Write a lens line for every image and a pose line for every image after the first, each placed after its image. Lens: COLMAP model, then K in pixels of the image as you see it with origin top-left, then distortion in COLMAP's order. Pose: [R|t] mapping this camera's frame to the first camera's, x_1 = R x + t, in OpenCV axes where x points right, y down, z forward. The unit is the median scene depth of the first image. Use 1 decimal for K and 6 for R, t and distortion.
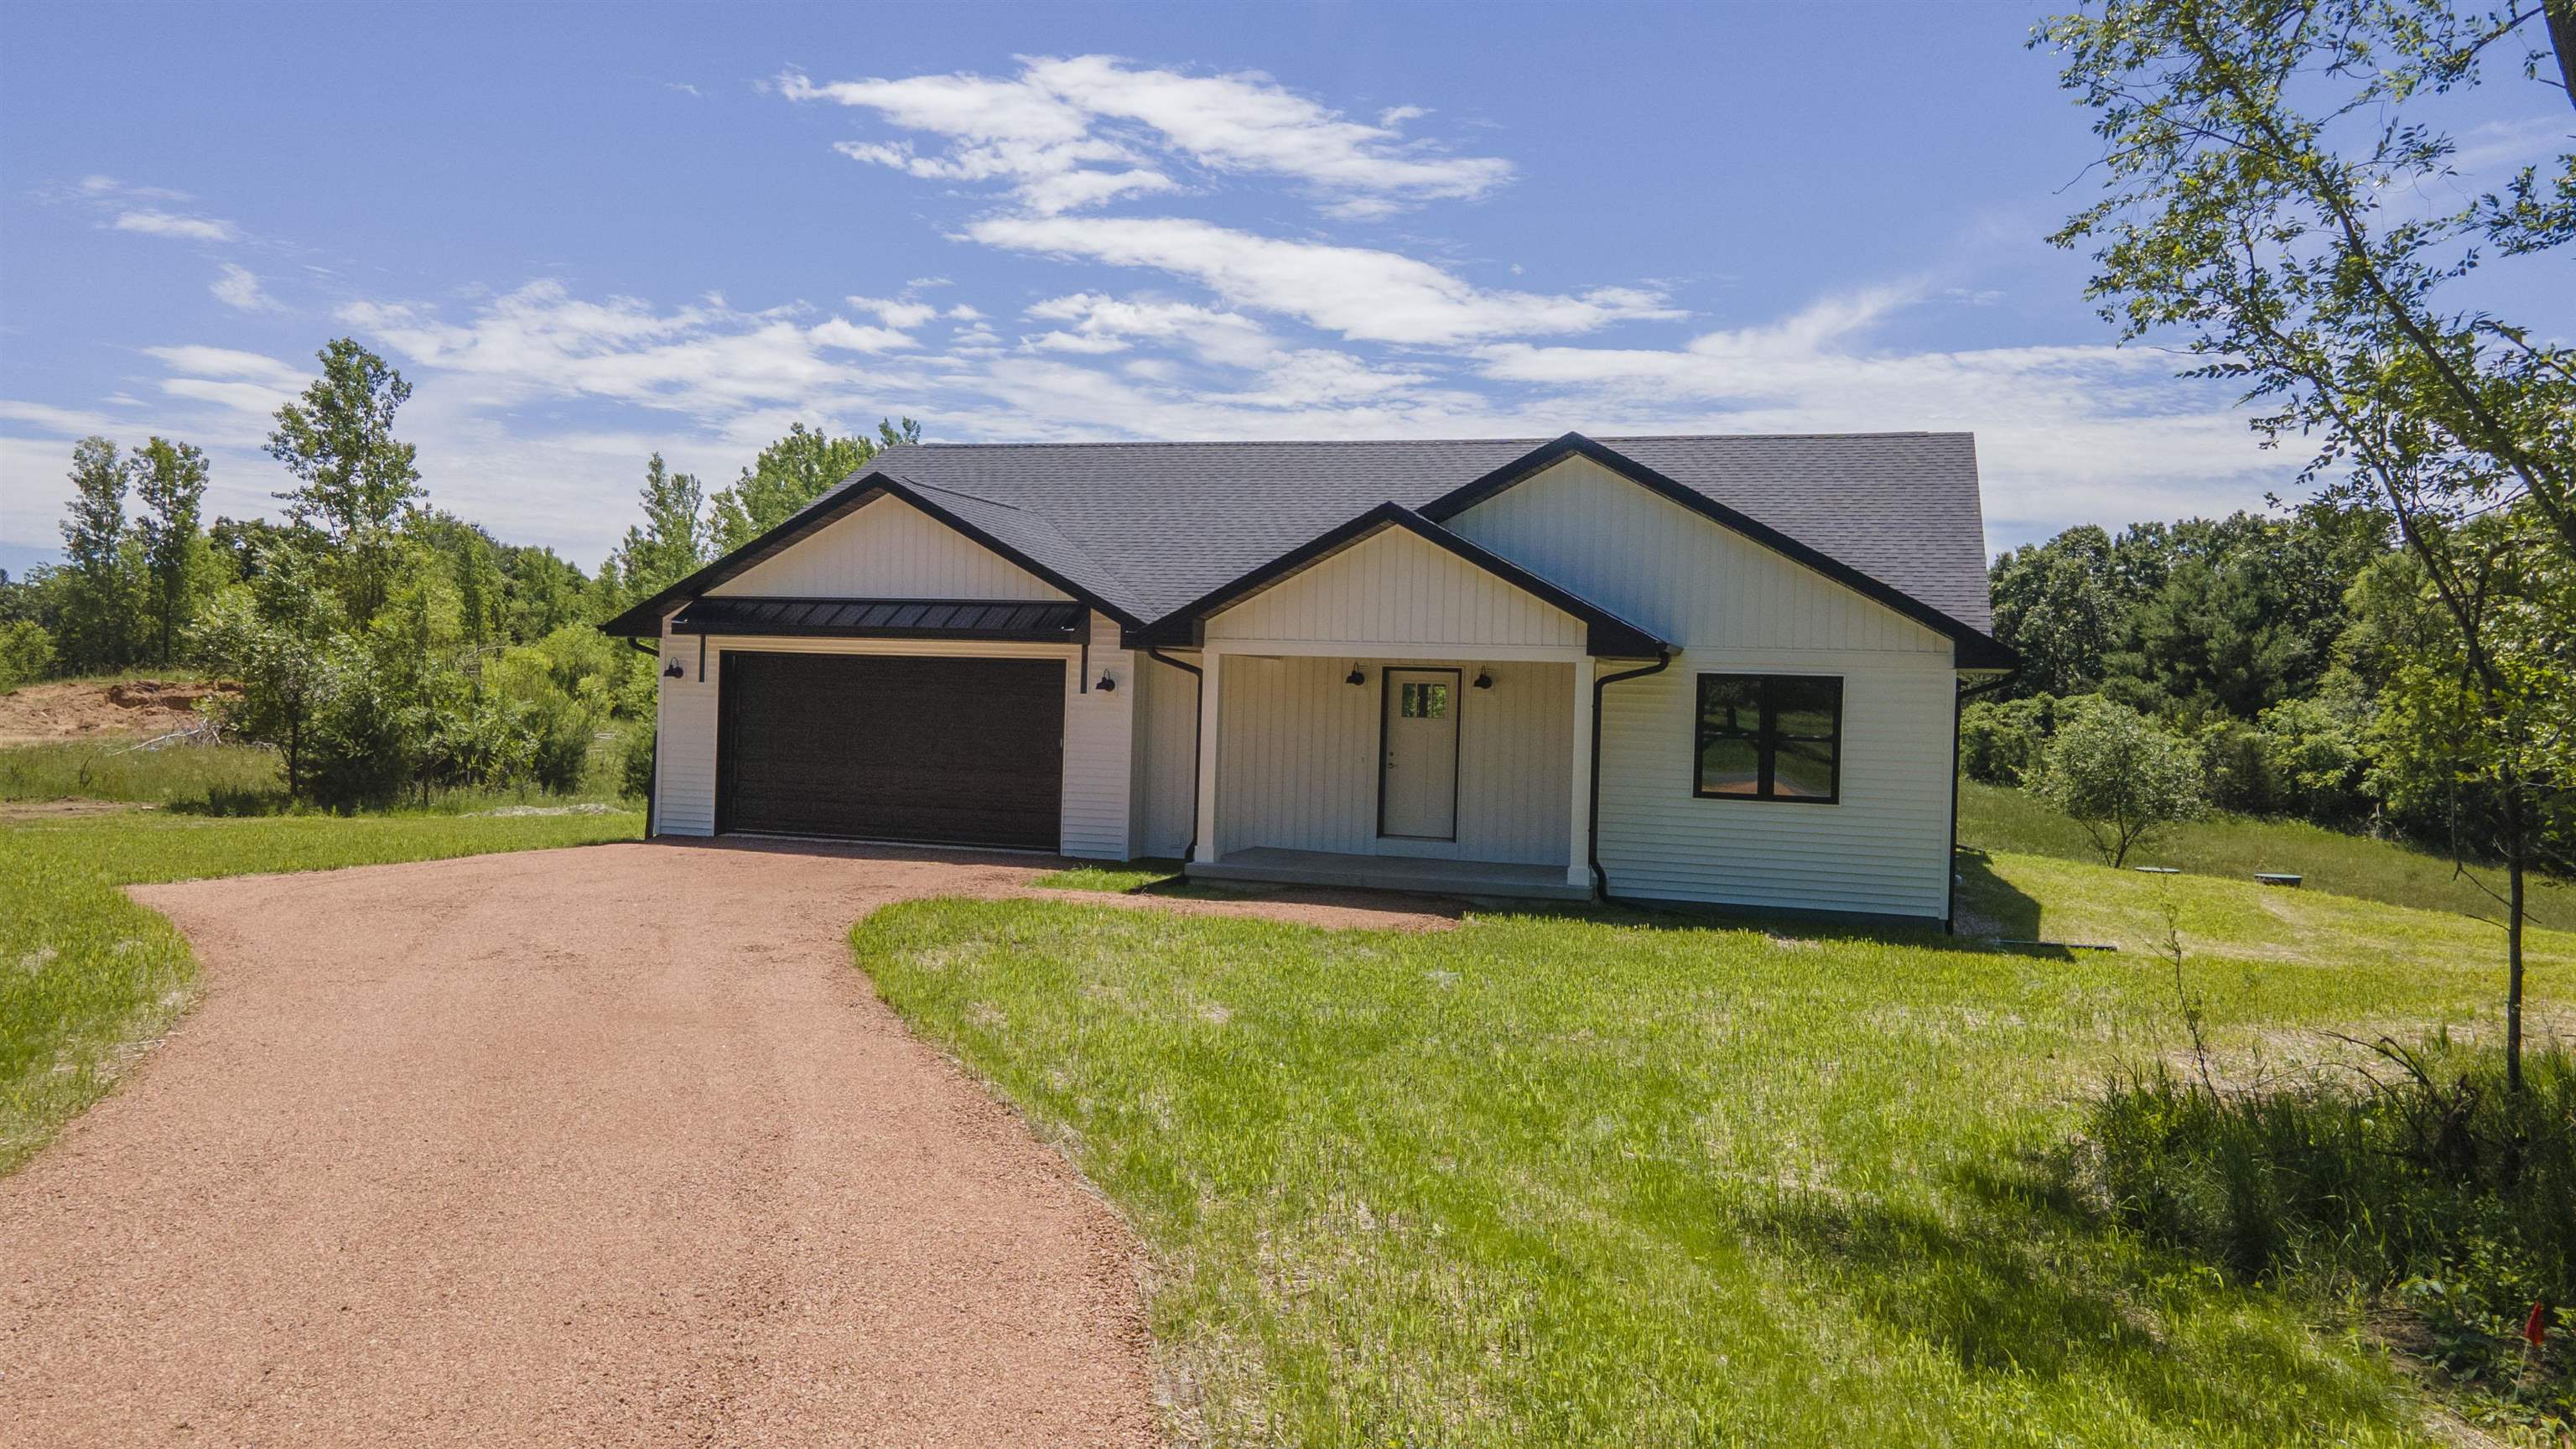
lens RADIAL K [[1755.0, 0, 1288.0], [0, 1755.0, 724.5], [0, 0, 1]] dist [0.003565, 0.000033]
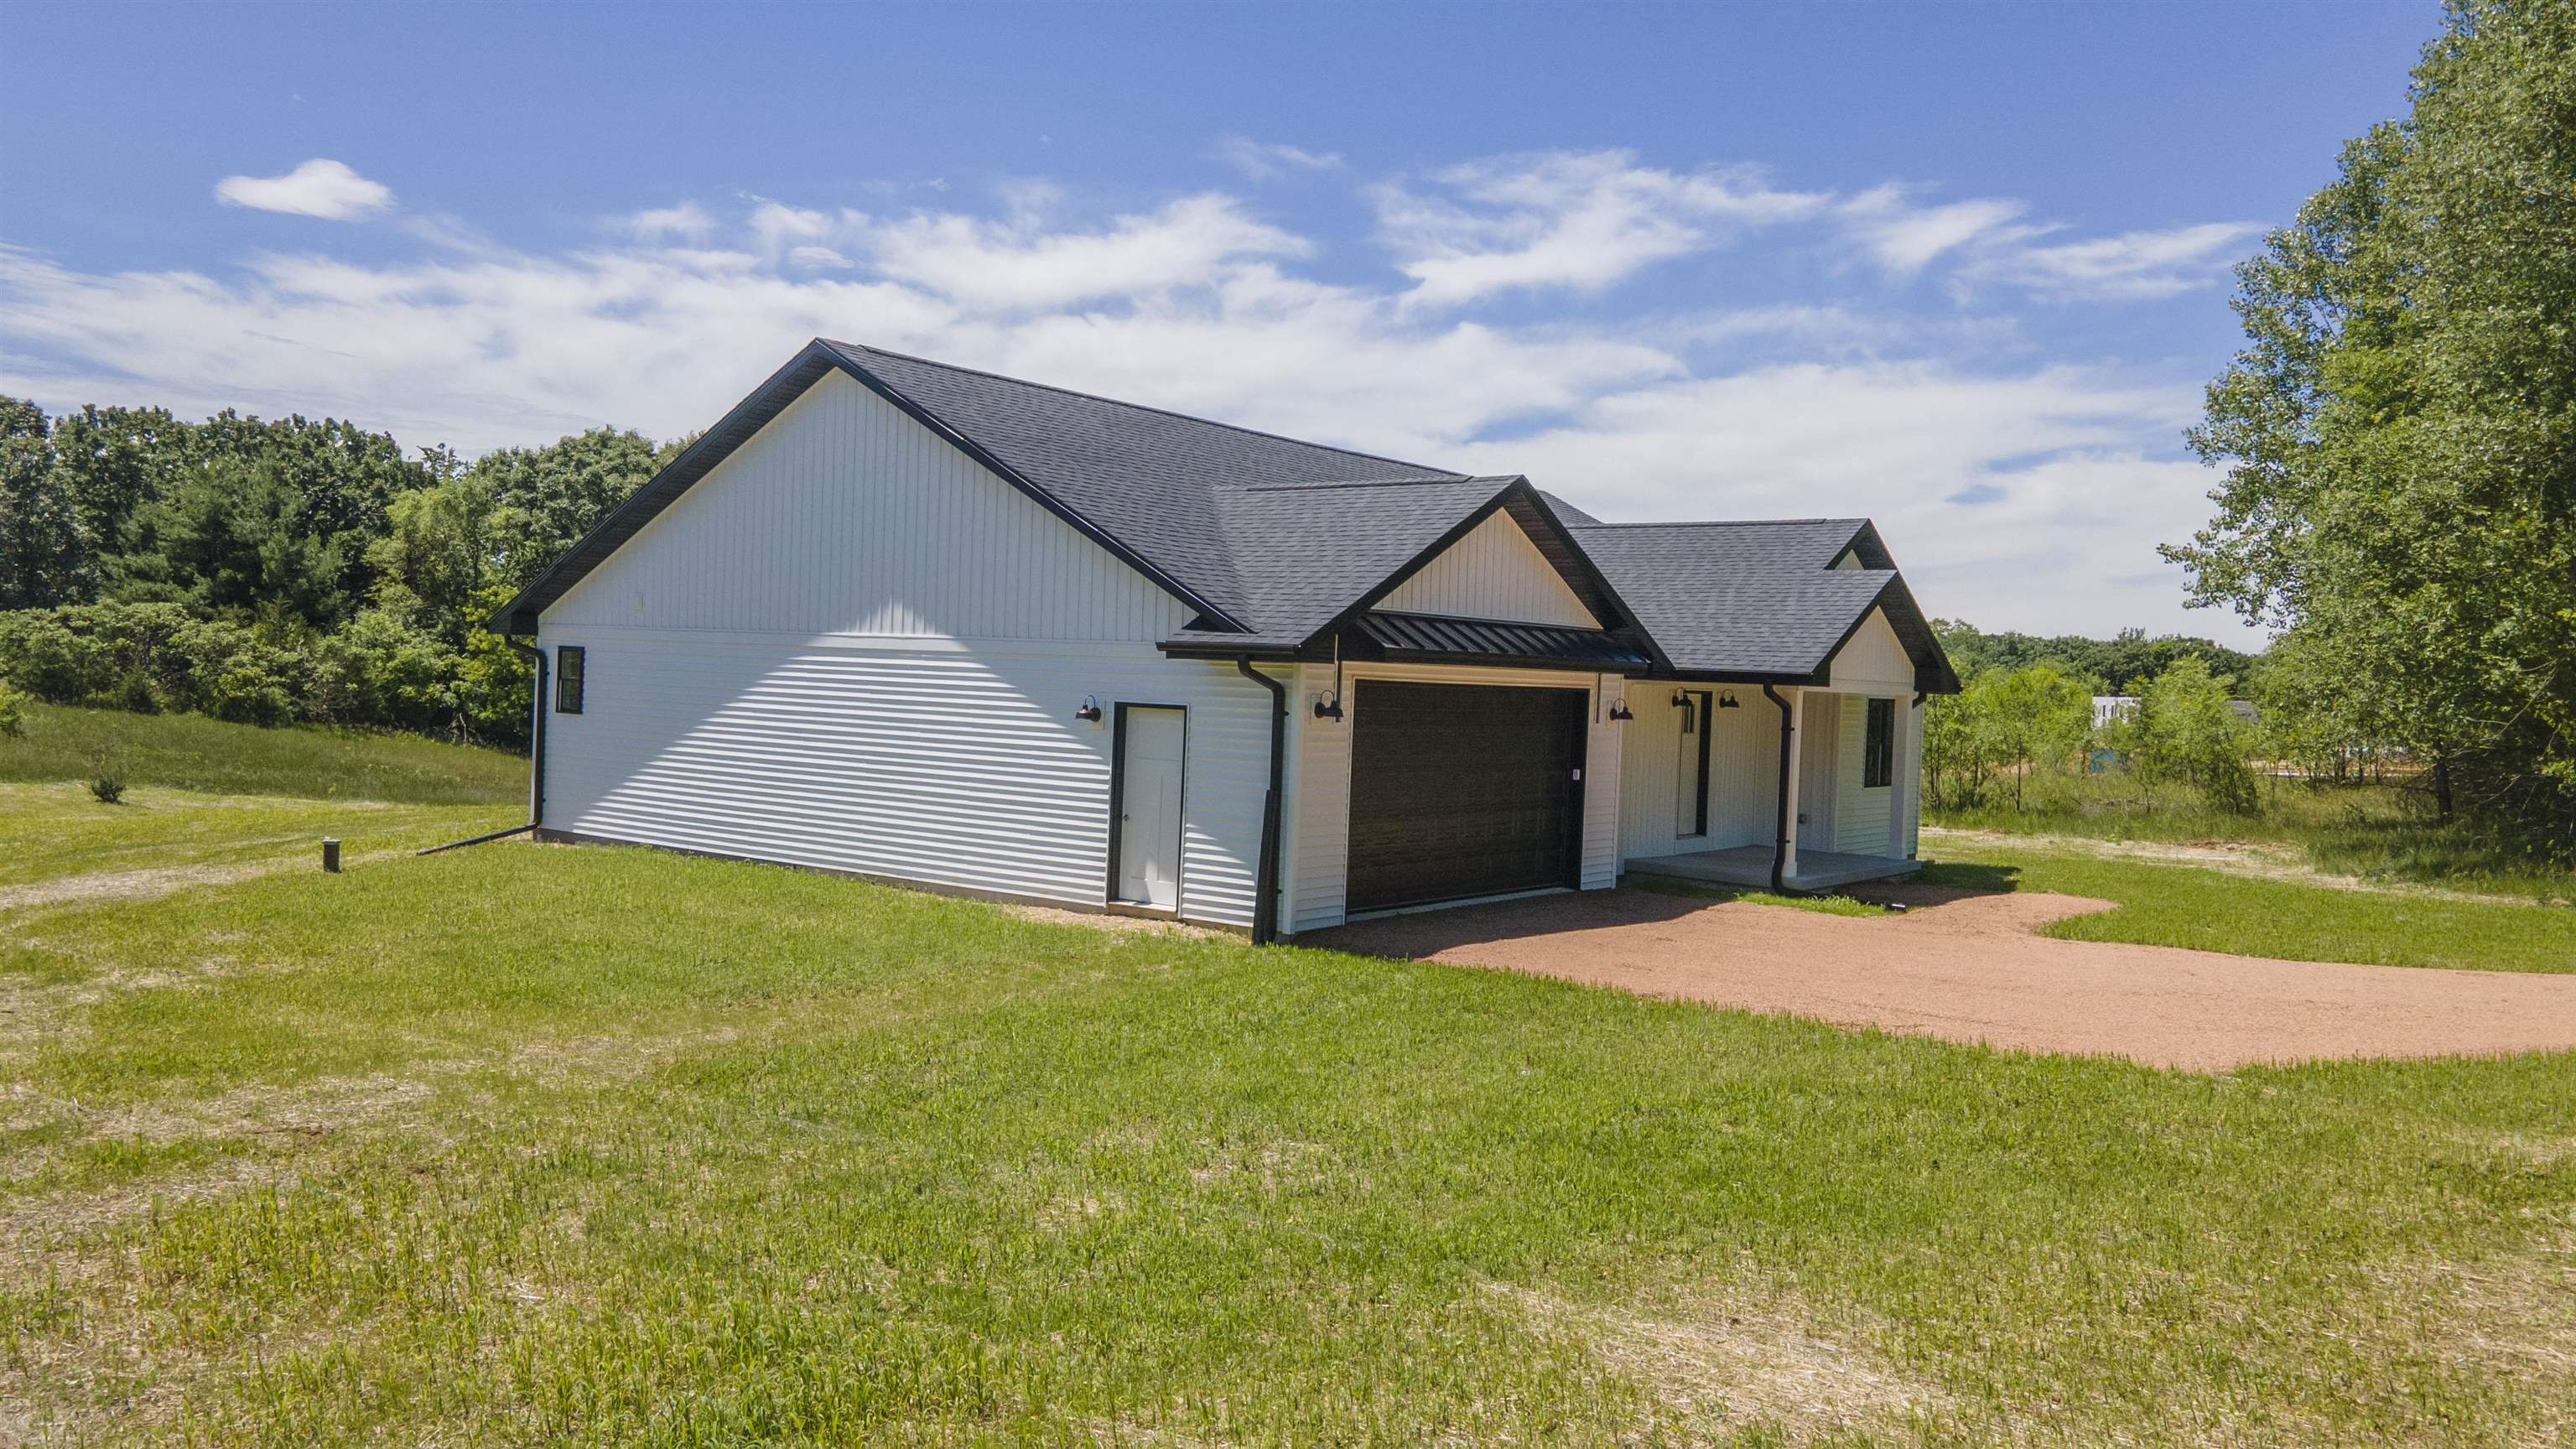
lens RADIAL K [[1780.1, 0, 1290.0], [0, 1780.1, 757.9], [0, 0, 1]] dist [0.027744, -0.001772]
pose [[0.348119, -0.056678, 0.935735, -1.053339], [-0.019668, 0.997509, 0.067737, -0.059800], [-0.937244, -0.041984, 0.346137, 0.758963]]
